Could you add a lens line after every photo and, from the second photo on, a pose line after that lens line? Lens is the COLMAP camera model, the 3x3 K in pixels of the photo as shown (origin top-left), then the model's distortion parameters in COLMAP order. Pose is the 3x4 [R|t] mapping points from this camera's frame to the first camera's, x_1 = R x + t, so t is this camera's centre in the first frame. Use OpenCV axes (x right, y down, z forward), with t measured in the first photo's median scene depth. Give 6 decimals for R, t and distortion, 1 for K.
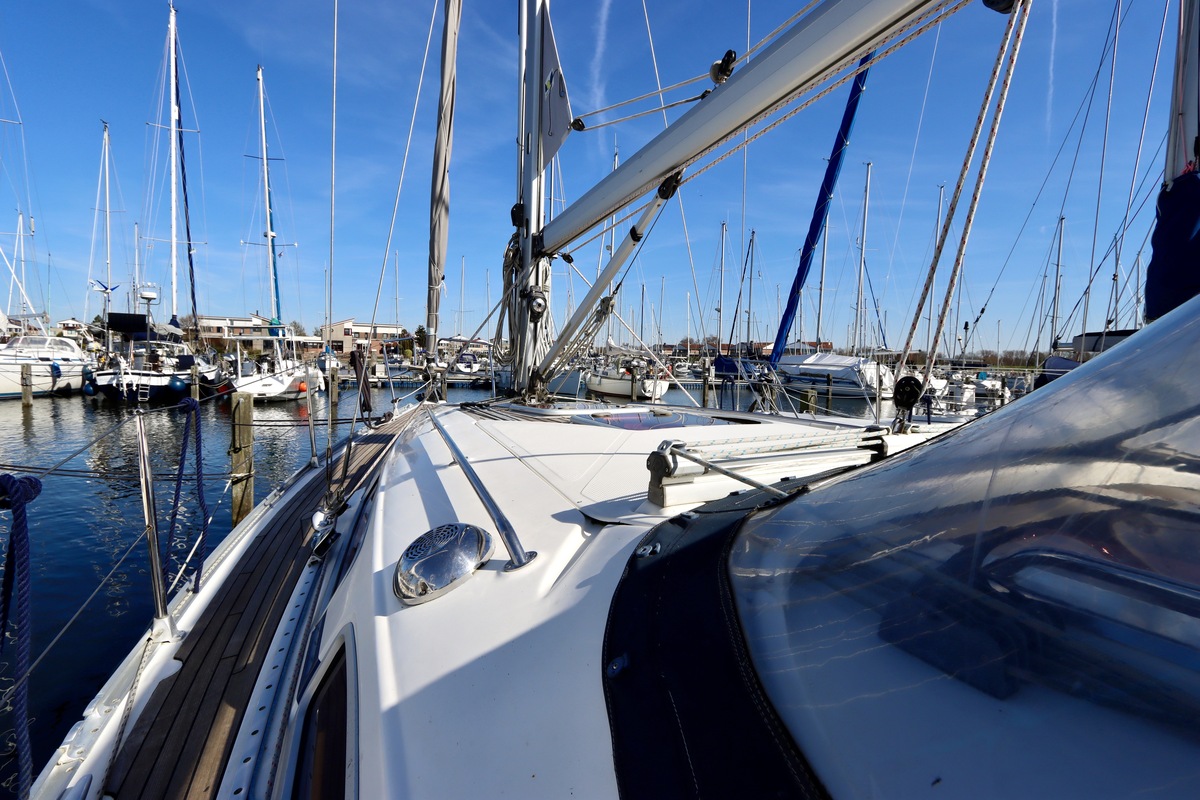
lens RADIAL K [[576.0, 0, 599.2], [0, 576.0, 390.7], [0, 0, 1]] dist [-0.016731, 0.001459]
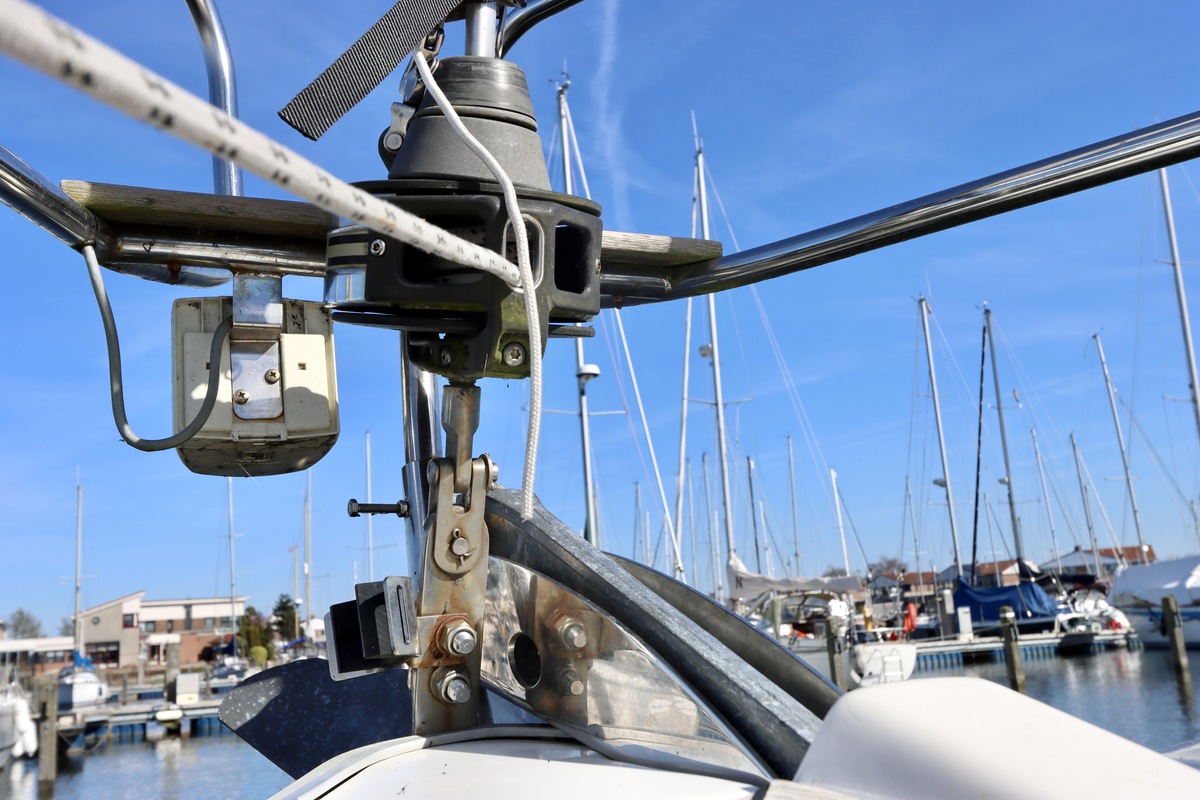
lens RADIAL K [[1135.4, 0, 600.0], [0, 1135.4, 400.0], [0, 0, 1]] dist [0.011720, -0.005361]
pose [[0.994693, -0.101600, -0.016209, -0.046952], [0.093979, 0.961363, -0.258747, 0.002697], [0.041871, 0.255850, 0.965809, 0.152603]]
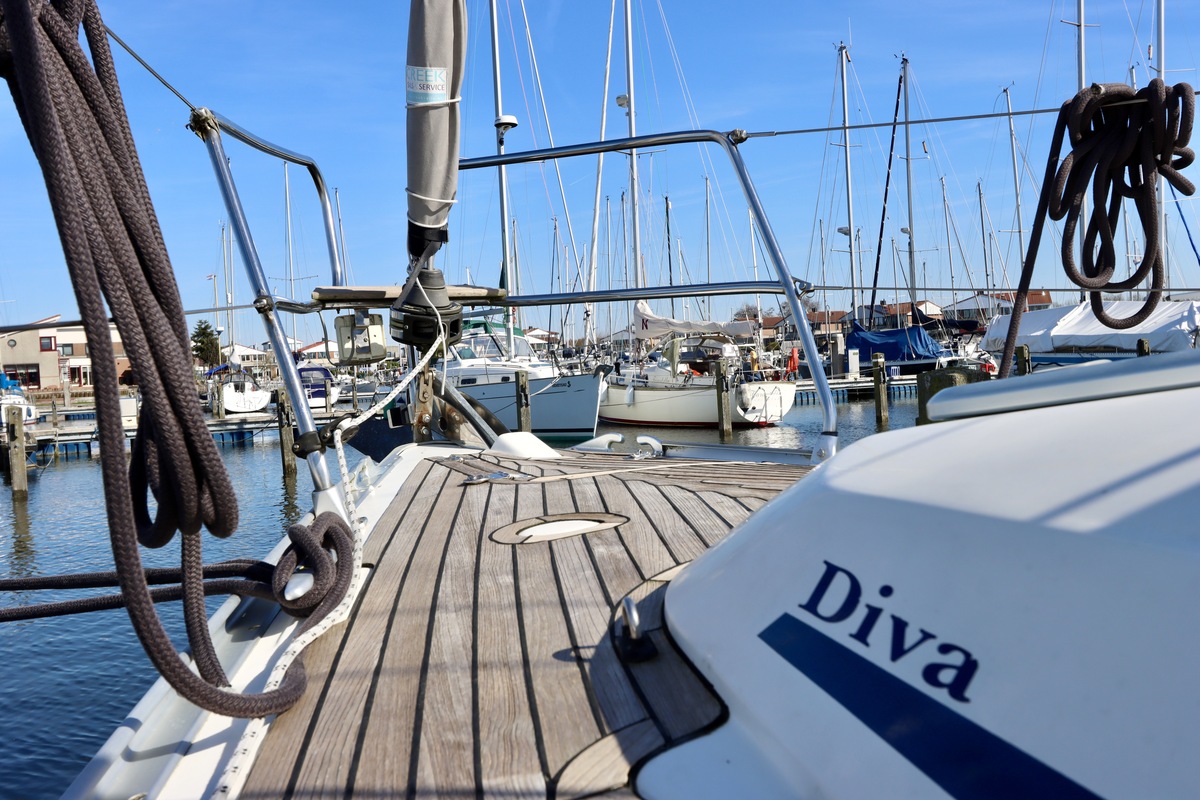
lens RADIAL K [[1150.4, 0, 597.9], [0, 1150.4, 383.0], [0, 0, 1]] dist [0.009501, -0.000728]
pose [[0.996426, -0.079184, 0.029408, -0.040901], [0.080261, 0.996071, -0.037425, 0.002782], [-0.026329, 0.039651, 0.998867, 0.097045]]
